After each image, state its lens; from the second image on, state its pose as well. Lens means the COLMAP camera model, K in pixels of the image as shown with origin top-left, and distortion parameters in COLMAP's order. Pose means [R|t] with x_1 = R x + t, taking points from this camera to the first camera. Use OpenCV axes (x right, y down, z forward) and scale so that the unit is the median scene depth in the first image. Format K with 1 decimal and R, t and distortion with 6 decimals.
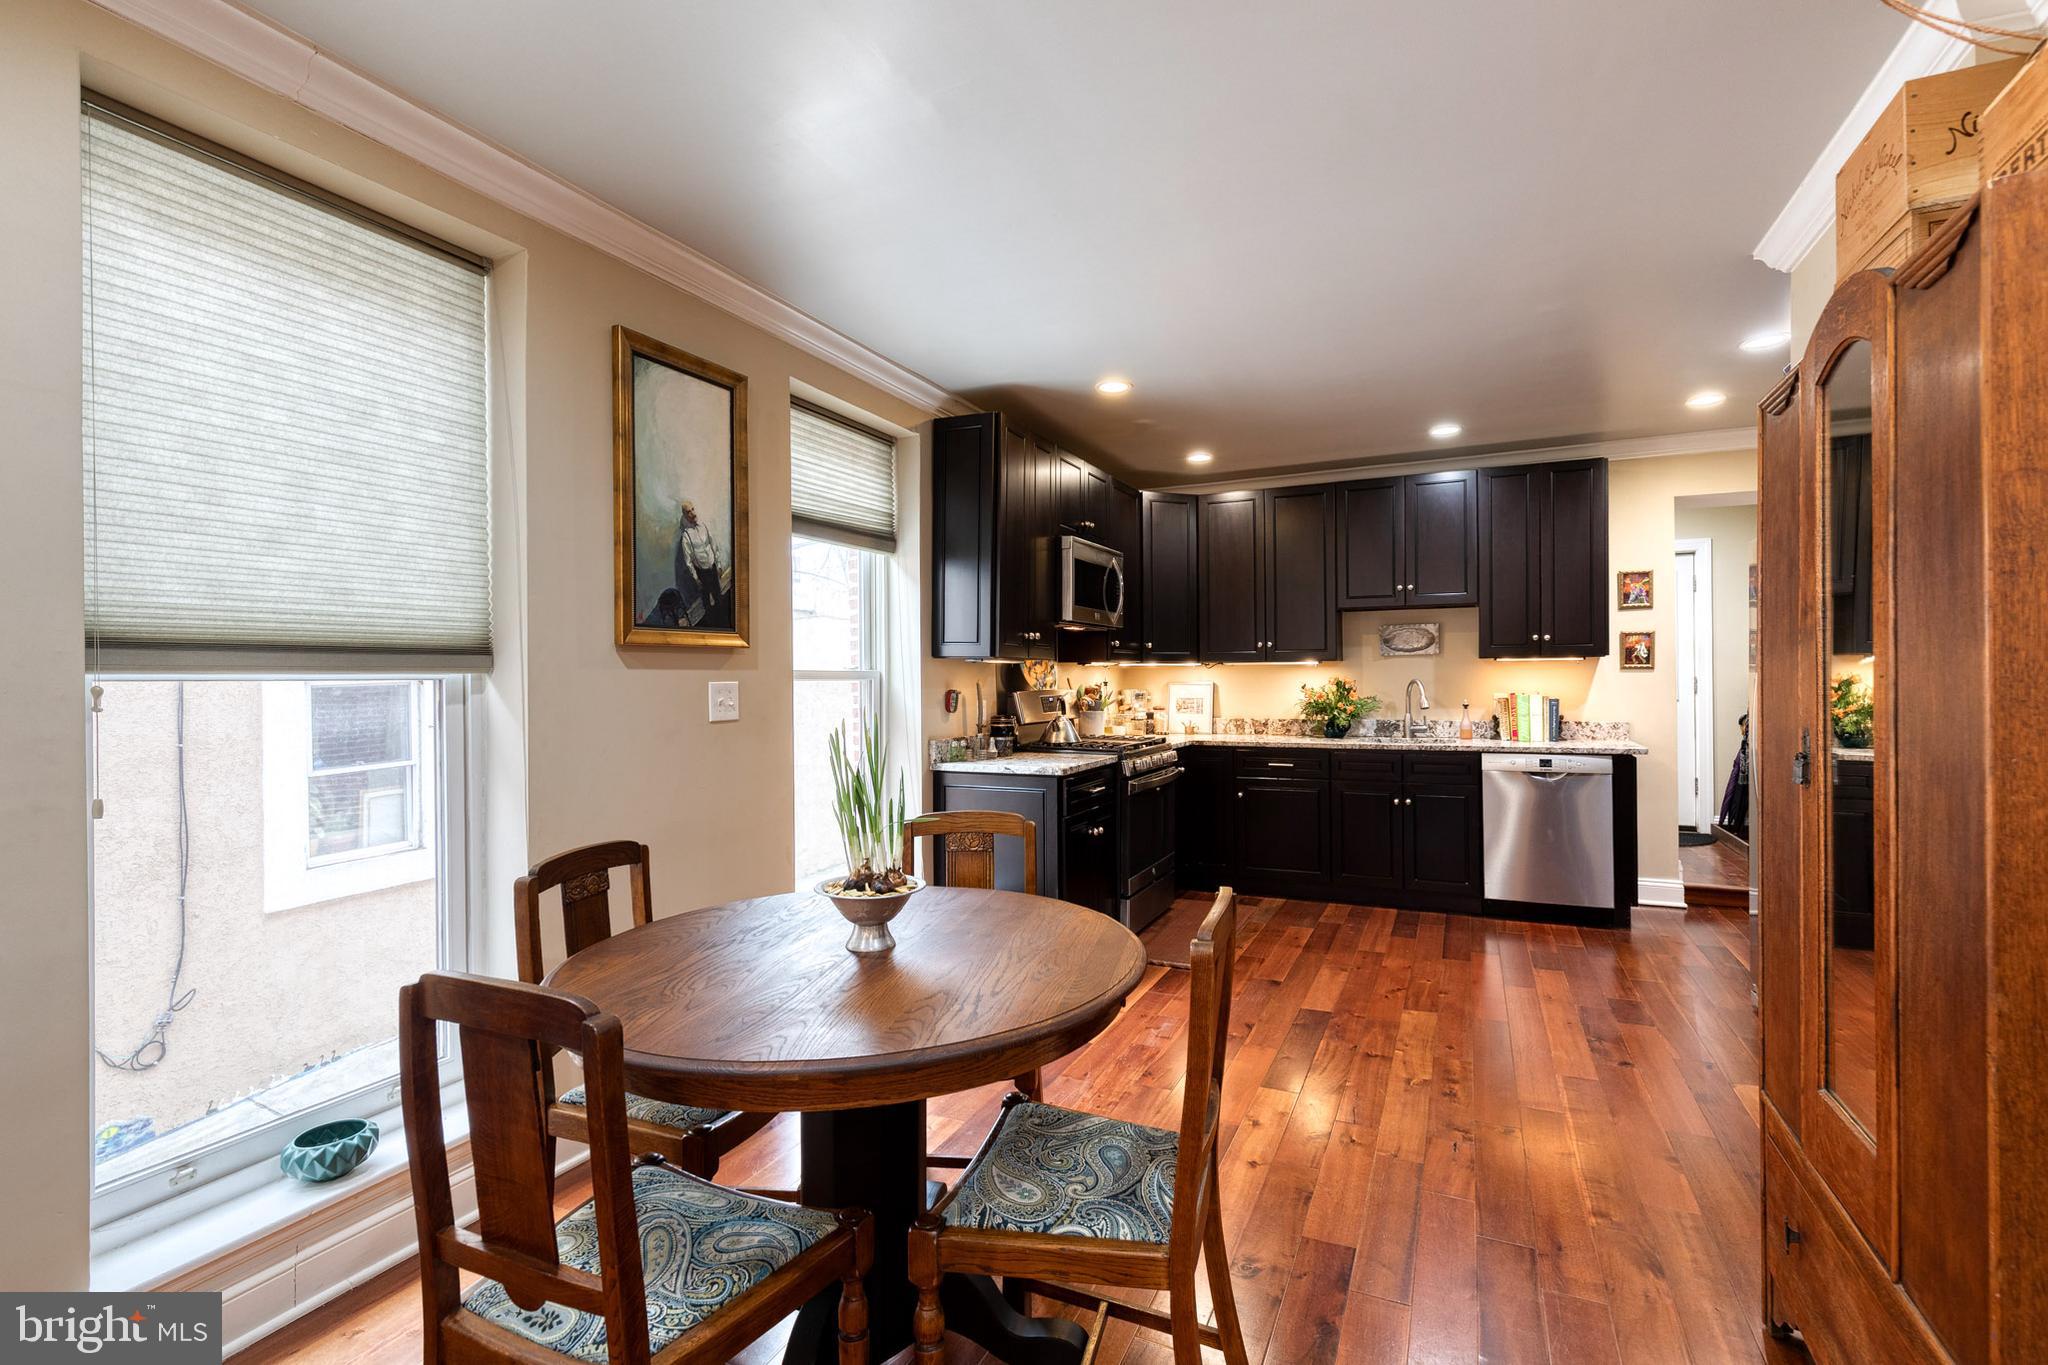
lens RADIAL K [[928.7, 0, 1040.0], [0, 928.7, 682.6], [0, 0, 1]] dist [0.009071, -0.000570]
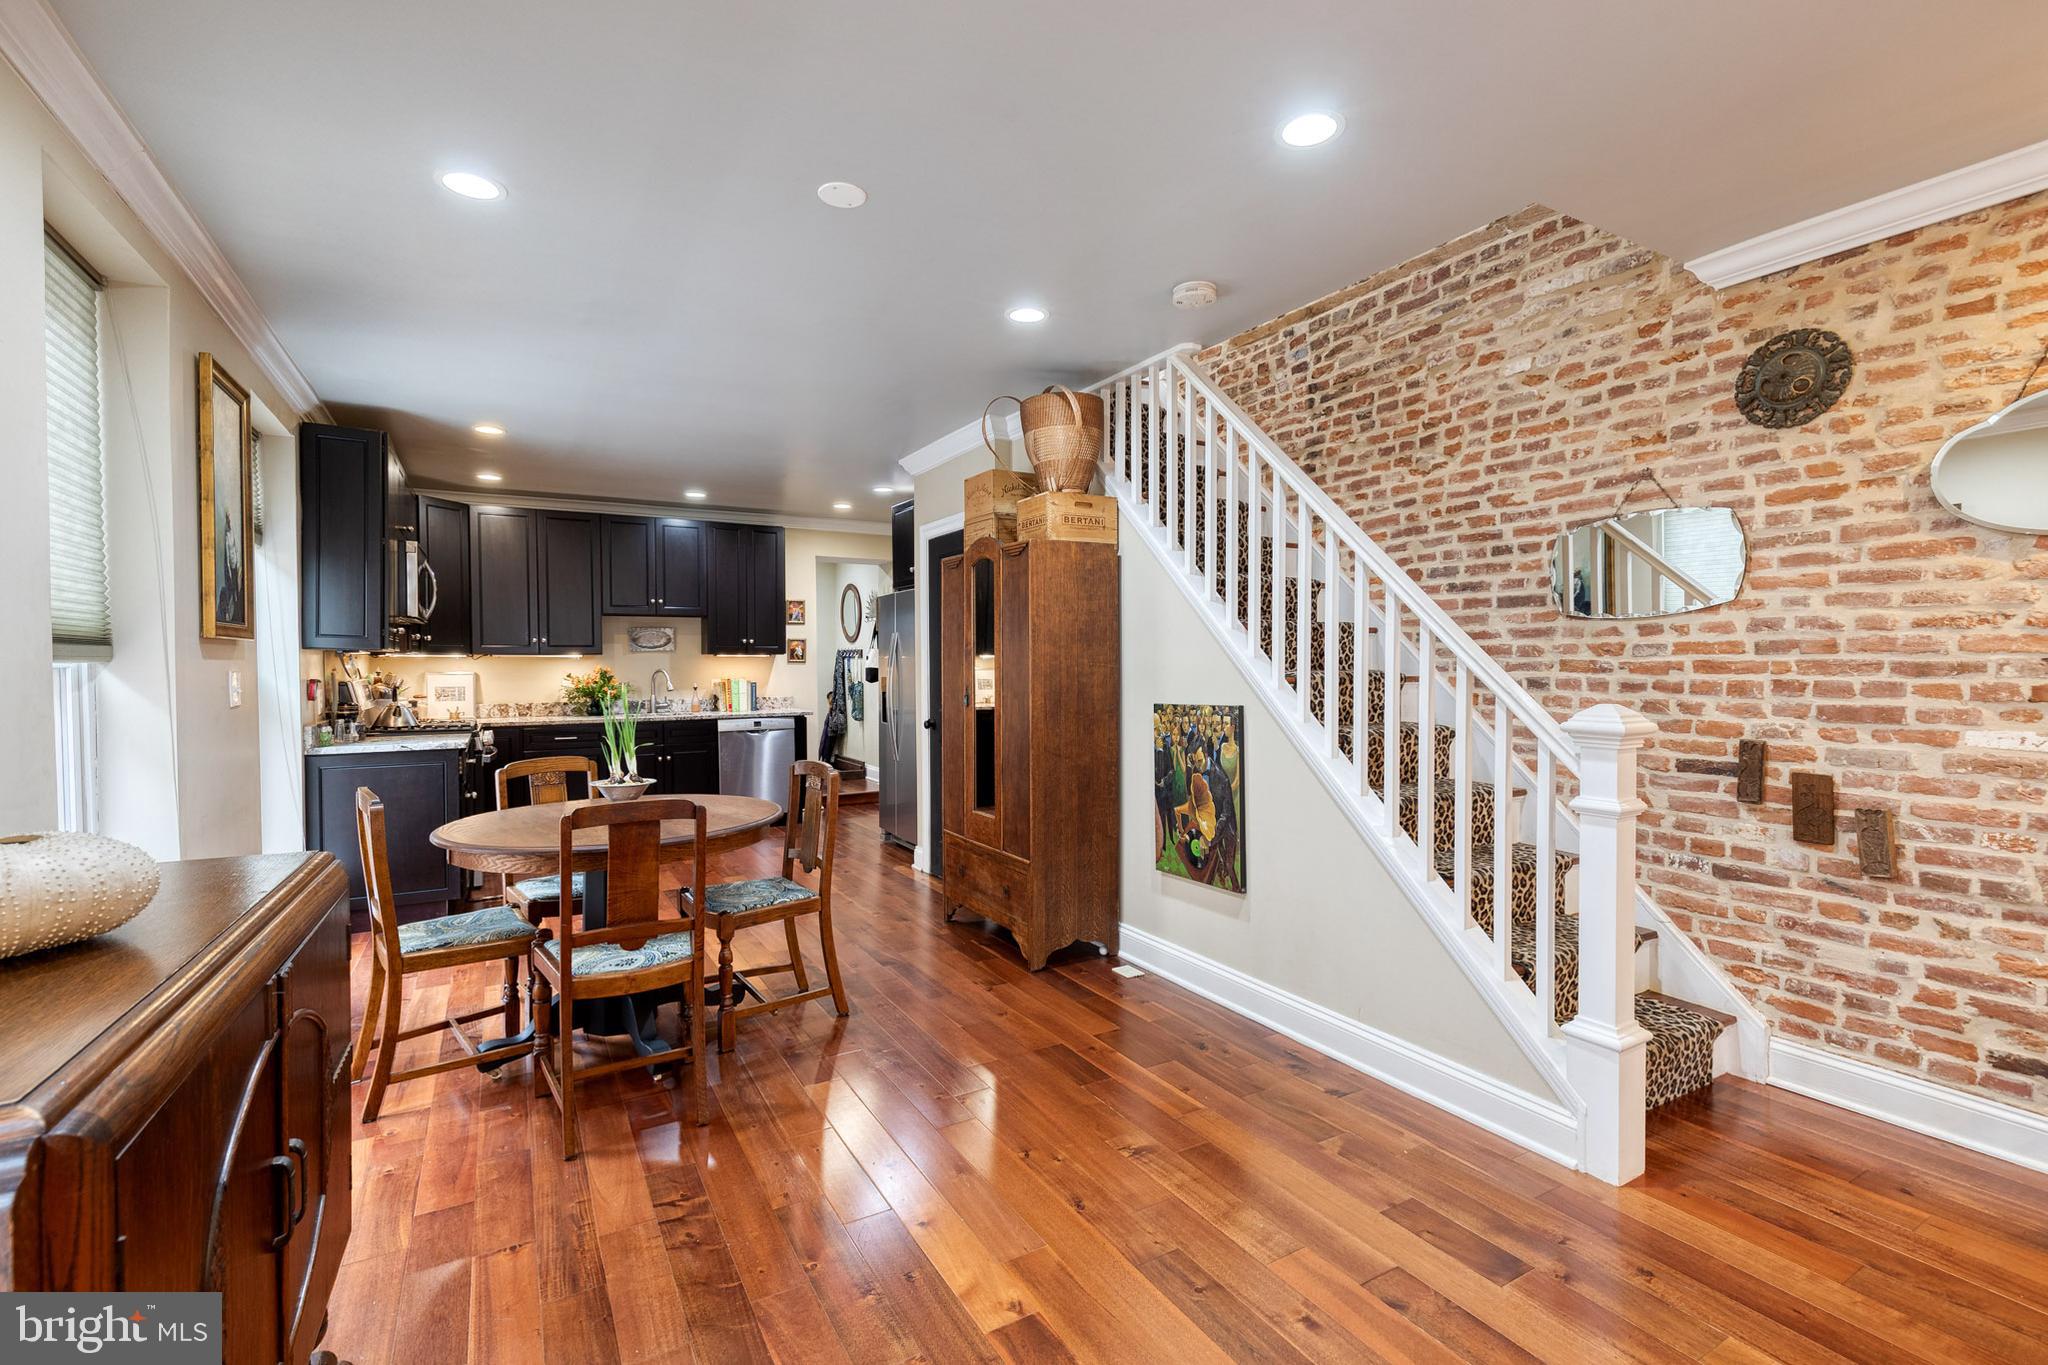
lens RADIAL K [[928.7, 0, 1035.5], [0, 928.7, 679.2], [0, 0, 1]] dist [0.009071, -0.000570]
pose [[0.579608, -0.009660, 0.814838, -0.407559], [0.004817, 0.999953, 0.008429, 0.002410], [-0.814881, -0.000961, 0.579627, -0.239242]]
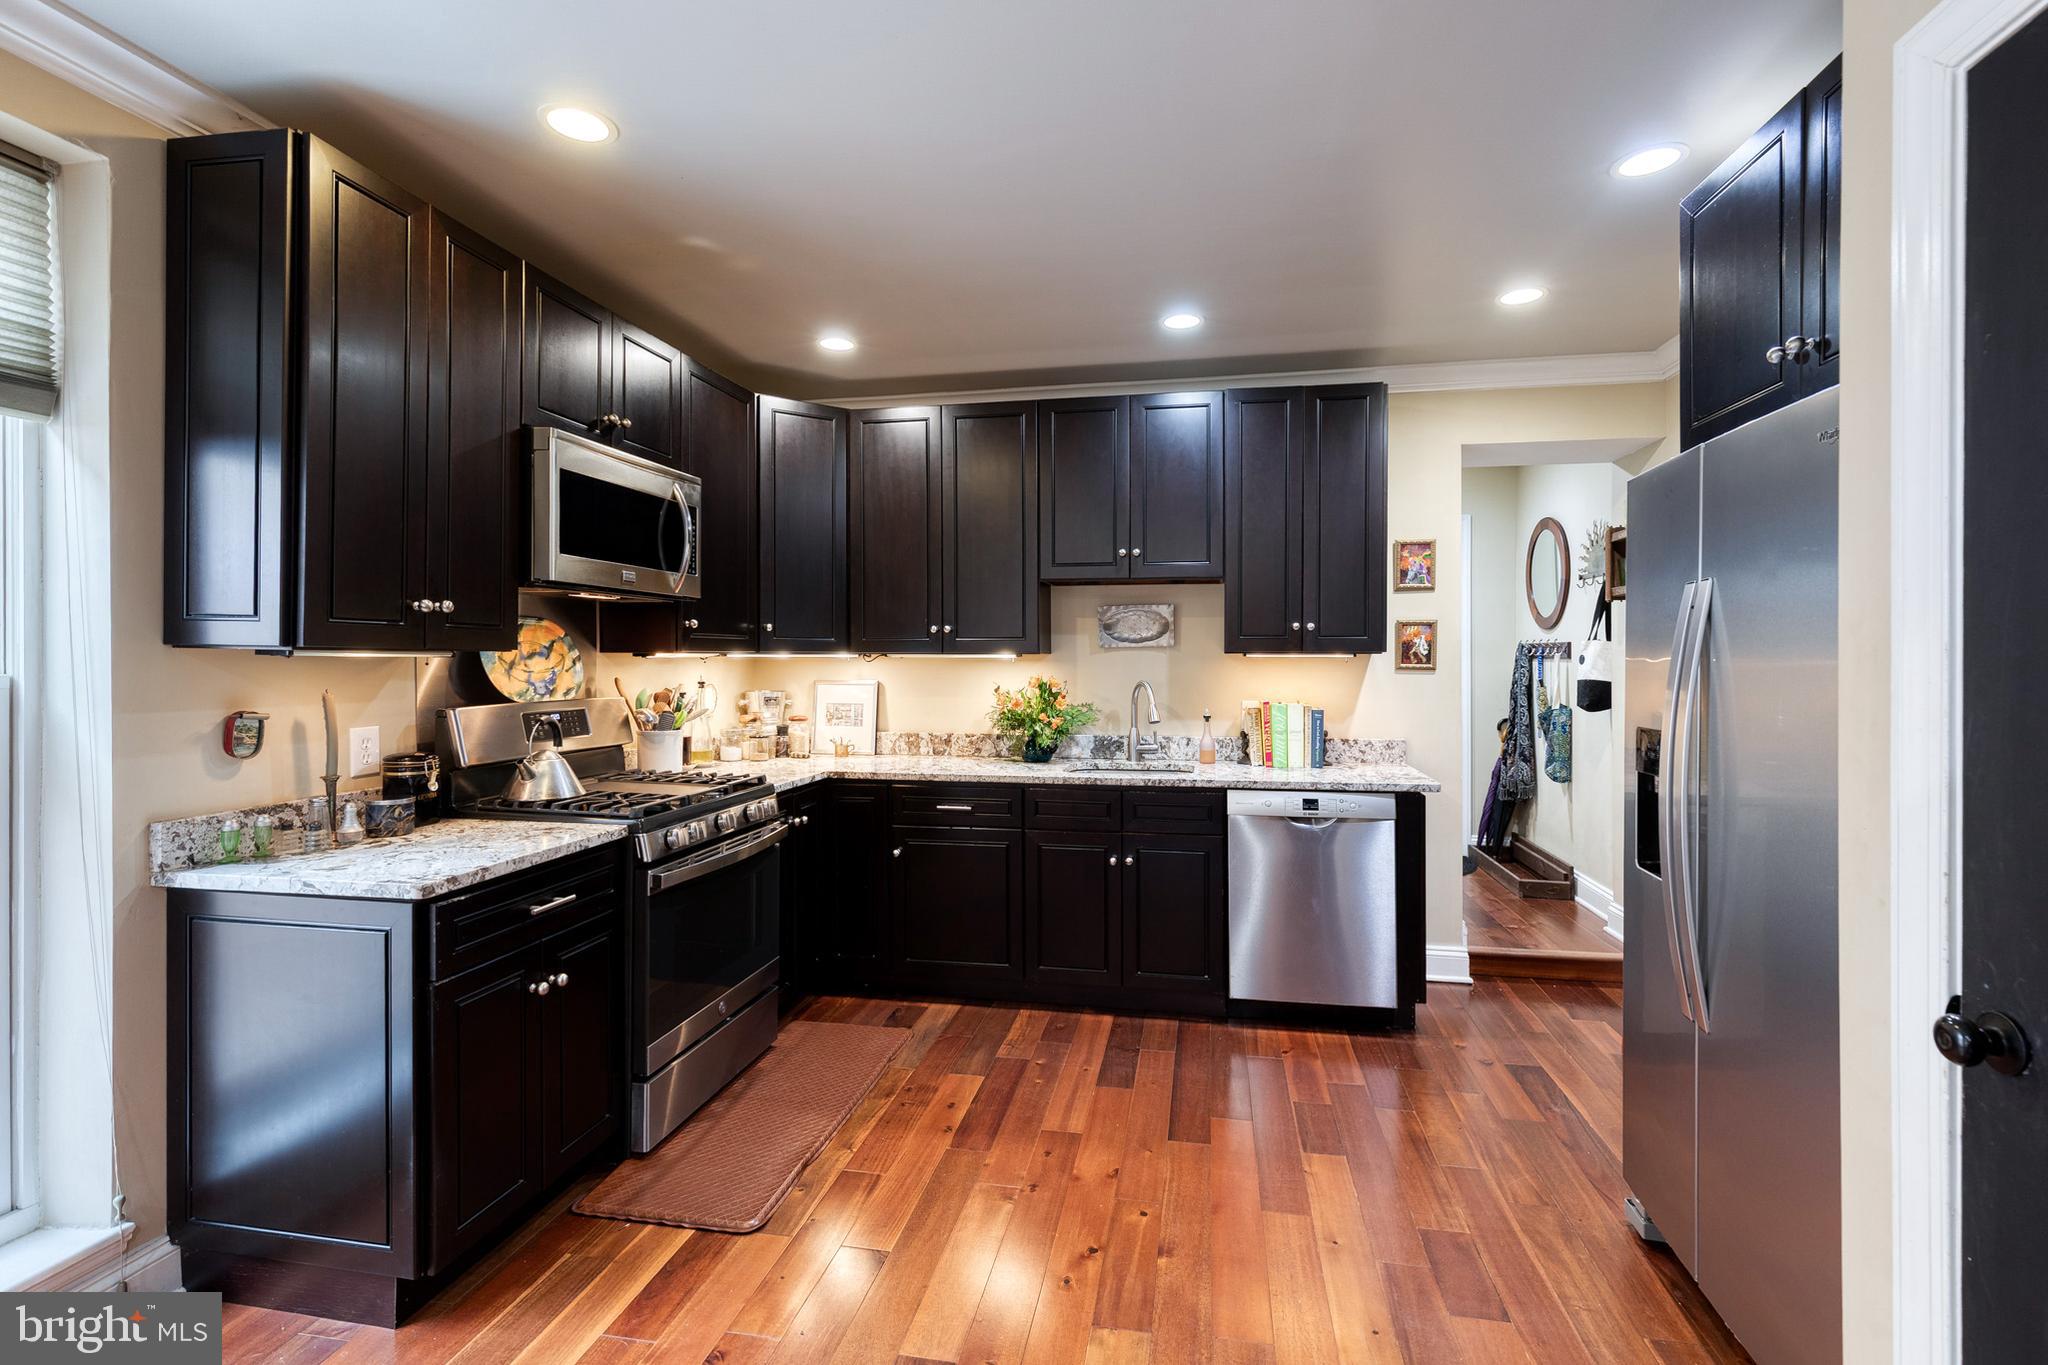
lens RADIAL K [[928.7, 0, 1045.2], [0, 928.7, 664.5], [0, 0, 1]] dist [0.009071, -0.000570]
pose [[0.967947, 0.006685, 0.251065, 0.161132], [-0.006898, 0.999976, -0.000033, -0.016996], [-0.251059, -0.001699, 0.967970, 0.347908]]
